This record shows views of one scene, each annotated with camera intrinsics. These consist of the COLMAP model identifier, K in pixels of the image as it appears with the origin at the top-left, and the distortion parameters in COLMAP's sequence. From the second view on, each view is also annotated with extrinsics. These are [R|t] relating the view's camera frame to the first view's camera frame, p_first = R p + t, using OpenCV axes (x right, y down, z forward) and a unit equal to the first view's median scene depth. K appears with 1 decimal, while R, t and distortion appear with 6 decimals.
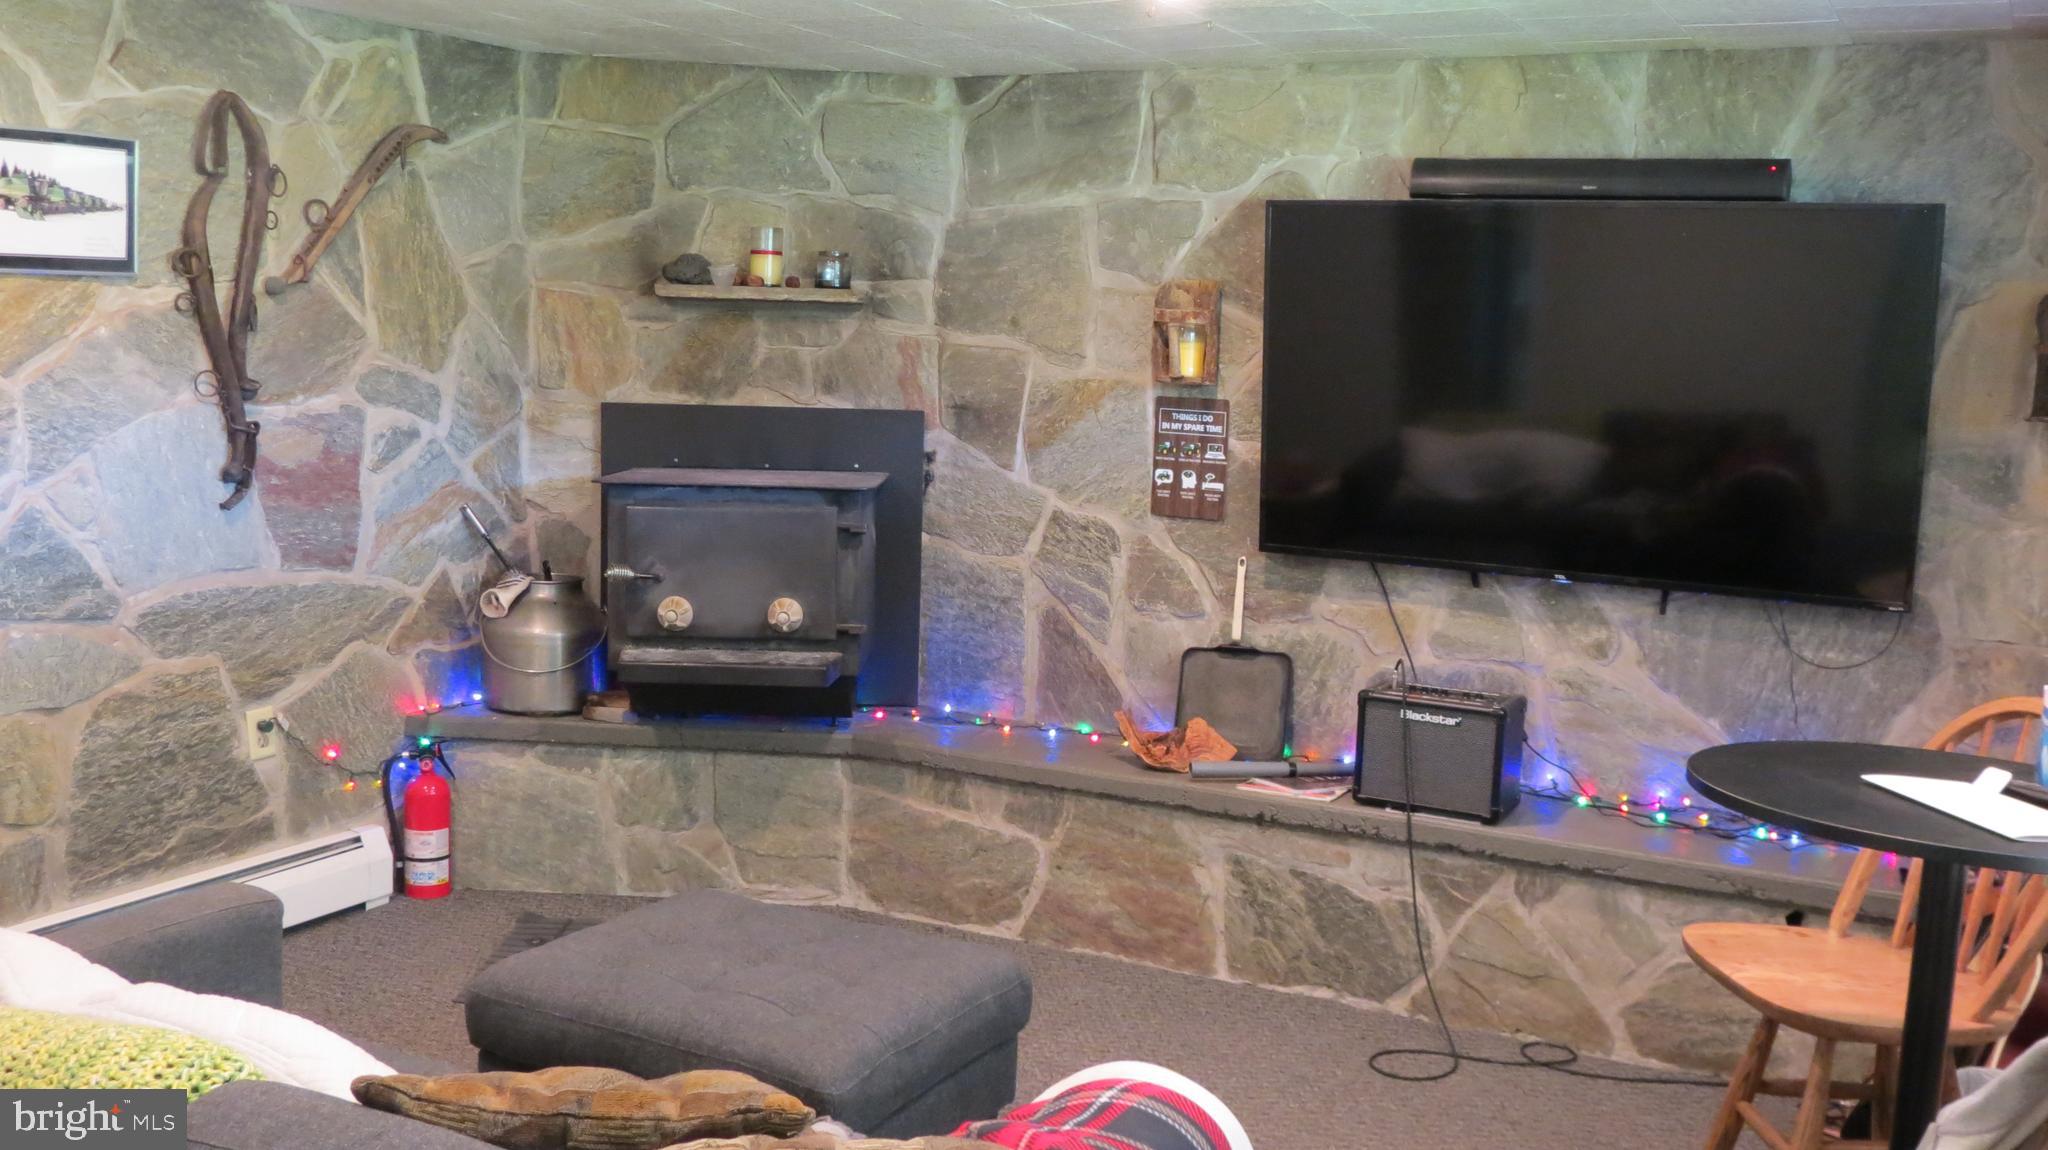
lens RADIAL K [[1937.9, 0, 1015.8], [0, 1937.9, 575.9], [0, 0, 1]] dist [-0.057106, 0.000000]
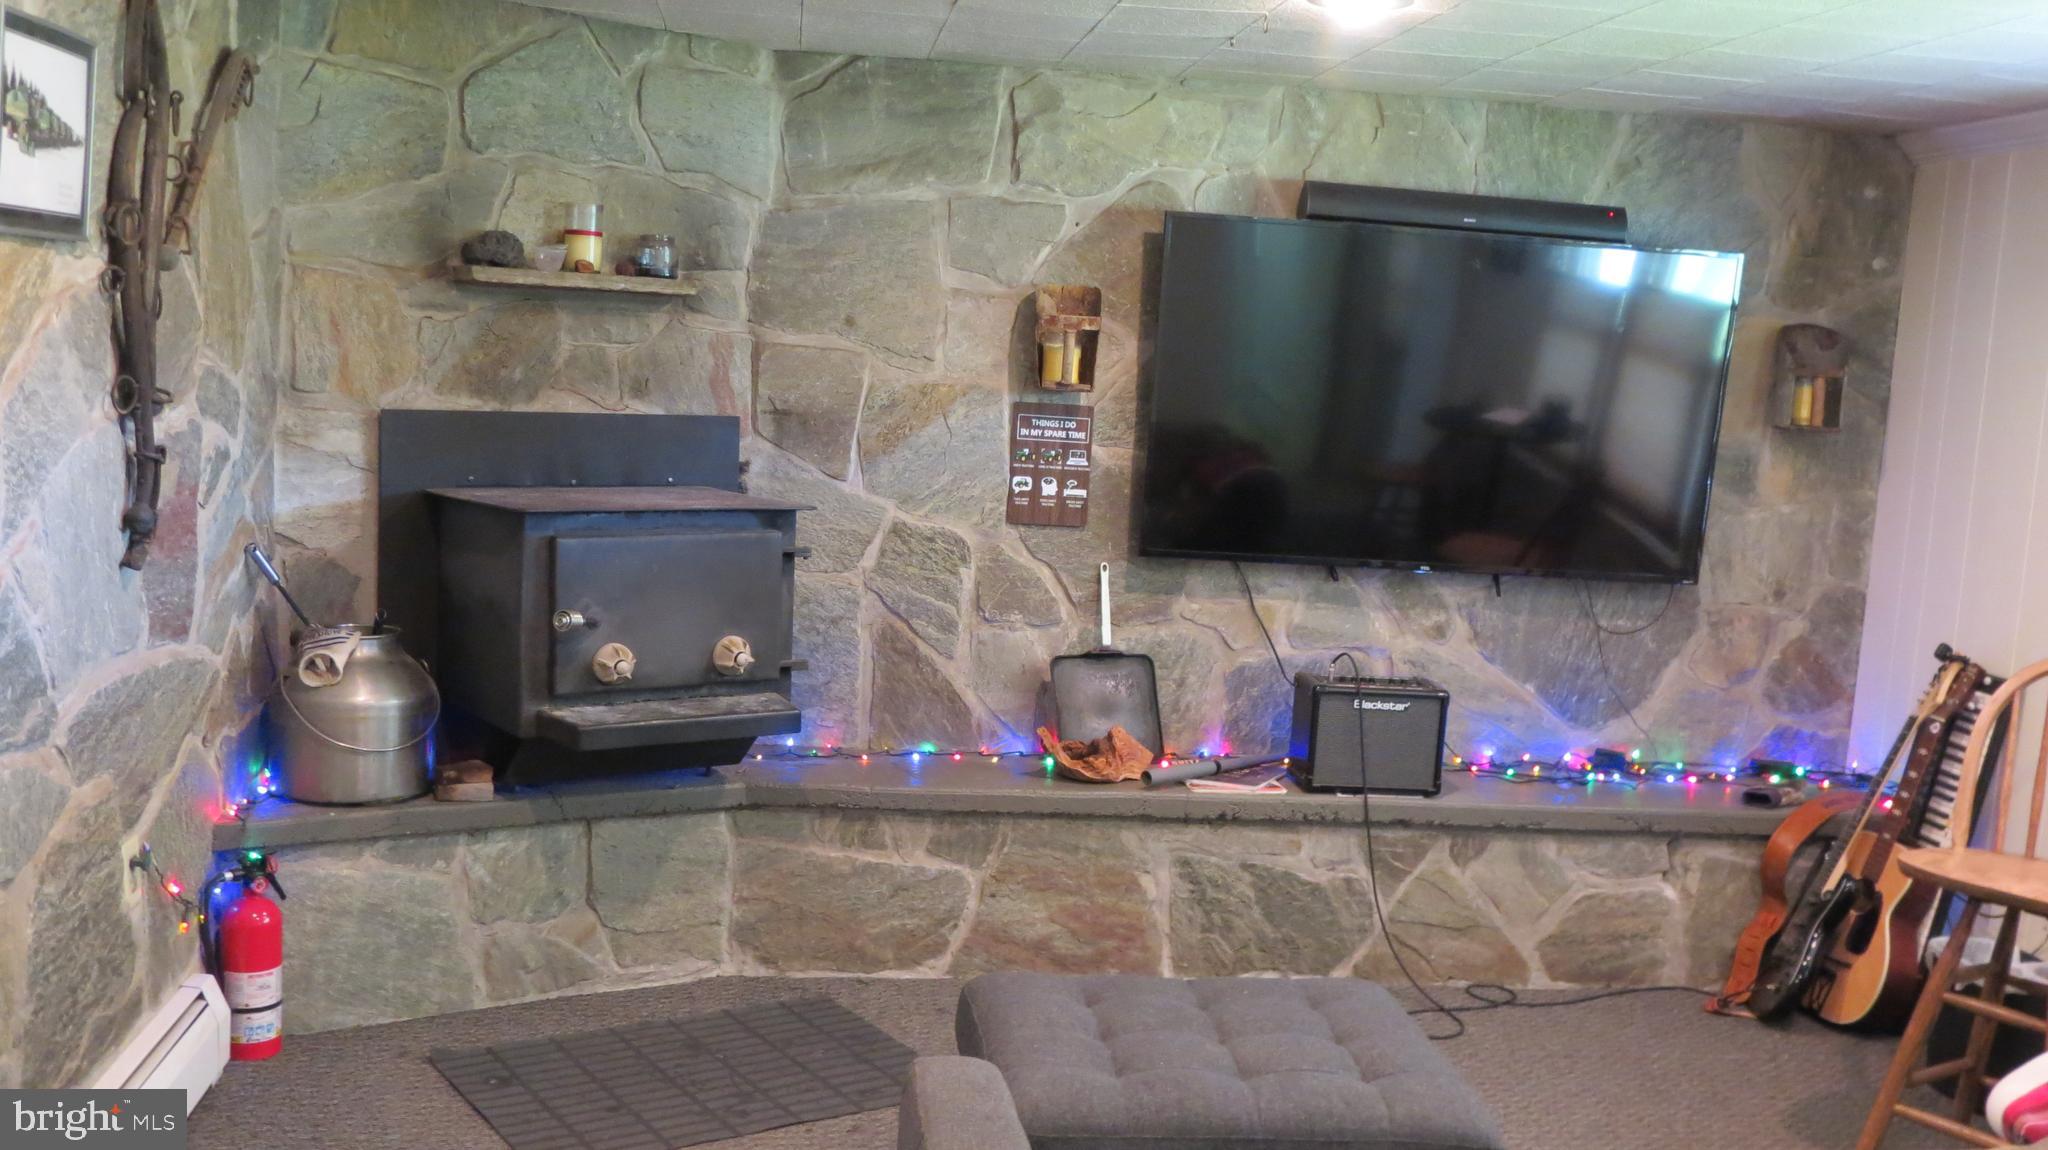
lens RADIAL K [[1937.9, 0, 1015.9], [0, 1937.9, 576.7], [0, 0, 1]] dist [-0.057106, 0.000000]
pose [[0.816189, -0.053946, 0.575261, -0.501551], [0.042928, 0.998542, 0.032733, -0.037564], [-0.576188, -0.002021, 0.817315, 0.204846]]
